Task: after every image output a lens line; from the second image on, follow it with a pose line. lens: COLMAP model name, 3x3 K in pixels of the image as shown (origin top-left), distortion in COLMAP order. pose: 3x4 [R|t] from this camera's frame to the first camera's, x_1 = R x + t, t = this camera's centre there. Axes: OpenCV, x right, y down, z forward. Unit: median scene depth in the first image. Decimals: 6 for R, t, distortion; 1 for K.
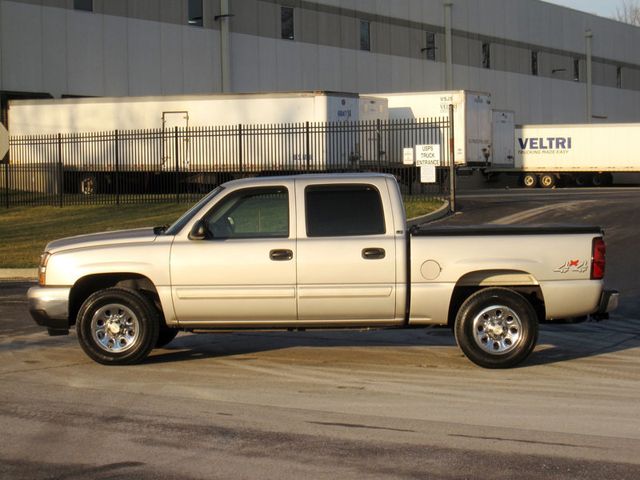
lens RADIAL K [[1549.5, 0, 349.7], [0, 1549.5, 240.3], [0, 0, 1]] dist [-0.152049, 0.390192]
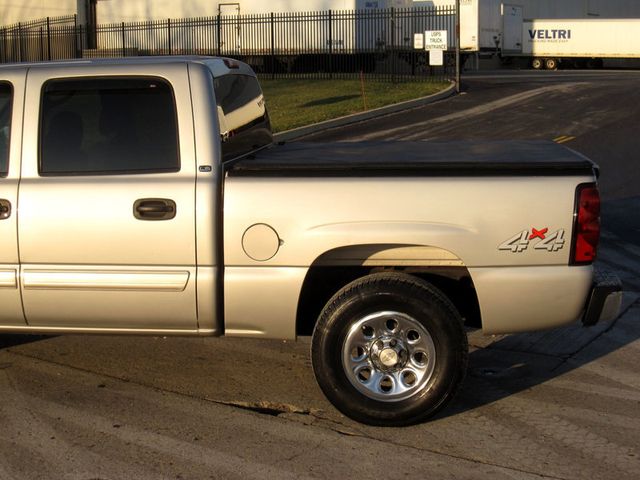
lens RADIAL K [[1119.1, 0, 320.0], [0, 1119.1, 240.0], [0, 0, 1]] dist [-0.064705, -0.926428]
pose [[0.996898, 0.015735, -0.077120, 0.030852], [-0.006411, 0.992792, 0.119682, -0.008233], [0.078447, -0.118817, 0.989812, 0.190768]]
